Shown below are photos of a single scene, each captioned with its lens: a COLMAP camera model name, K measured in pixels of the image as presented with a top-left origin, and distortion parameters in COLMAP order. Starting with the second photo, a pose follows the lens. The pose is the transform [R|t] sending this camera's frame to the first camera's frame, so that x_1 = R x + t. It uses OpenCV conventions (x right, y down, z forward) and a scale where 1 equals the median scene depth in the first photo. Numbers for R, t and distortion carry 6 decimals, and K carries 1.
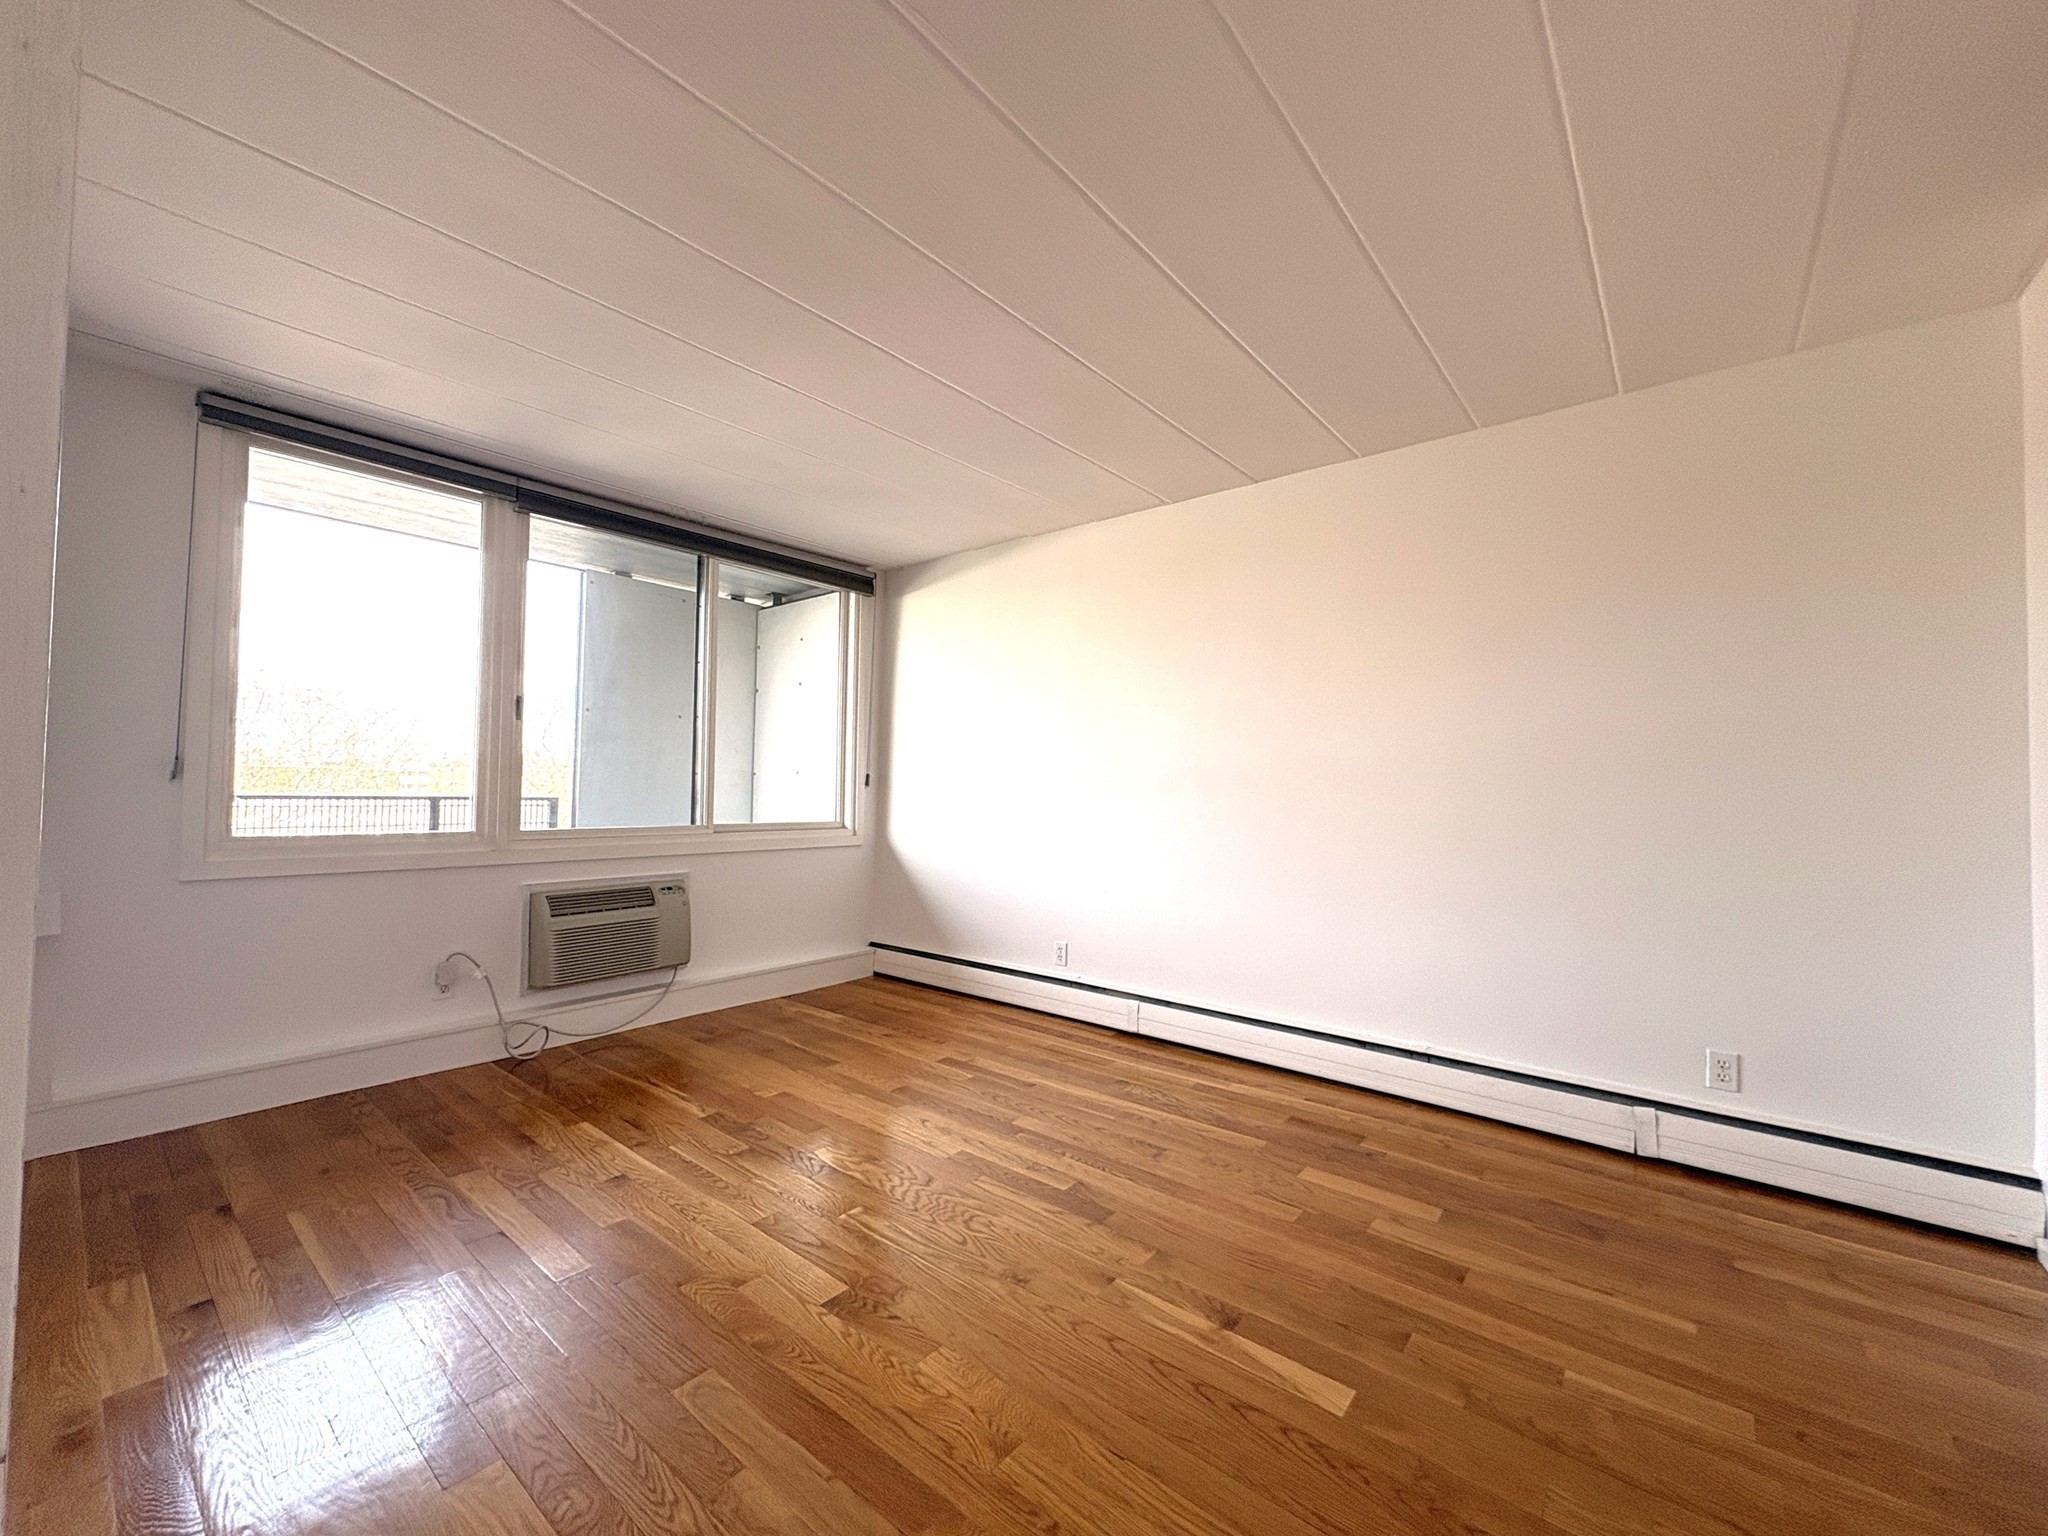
lens RADIAL K [[816.6, 0, 1024.0], [0, 816.6, 768.0], [0, 0, 1]] dist [-0.002978, -0.000184]
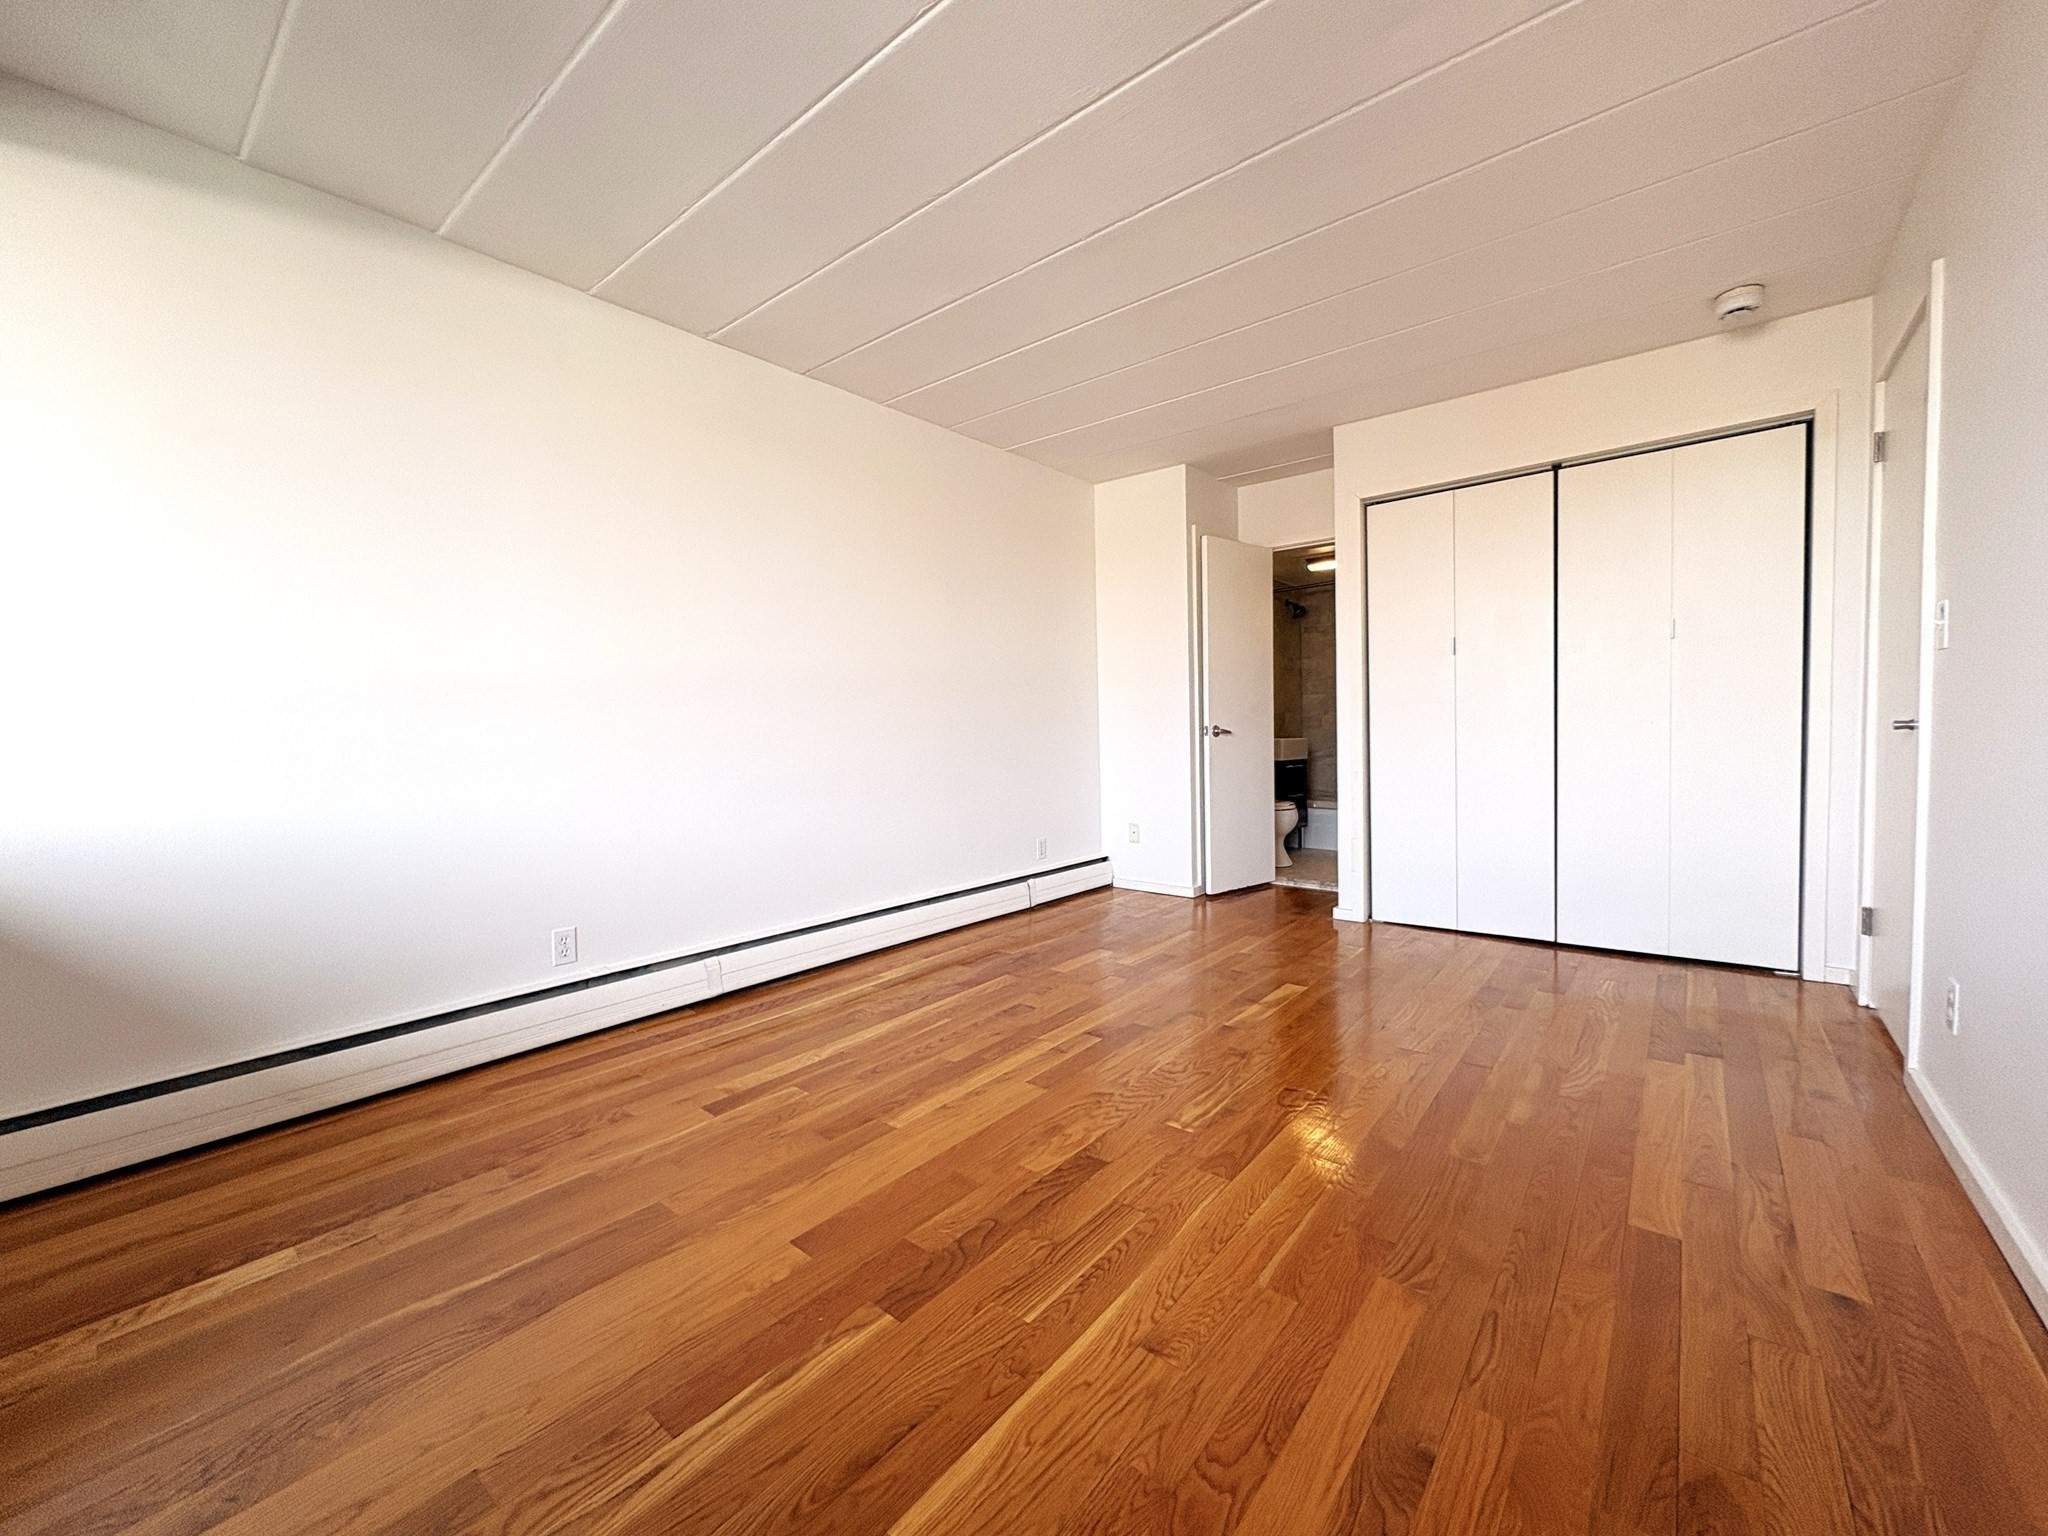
lens RADIAL K [[816.6, 0, 1024.0], [0, 816.6, 768.0], [0, 0, 1]] dist [-0.002978, -0.000184]
pose [[-0.004608, -0.064230, 0.997924, -0.774061], [-0.003903, 0.997929, 0.064212, 0.053491], [-0.999982, -0.003599, -0.004849, 0.822095]]
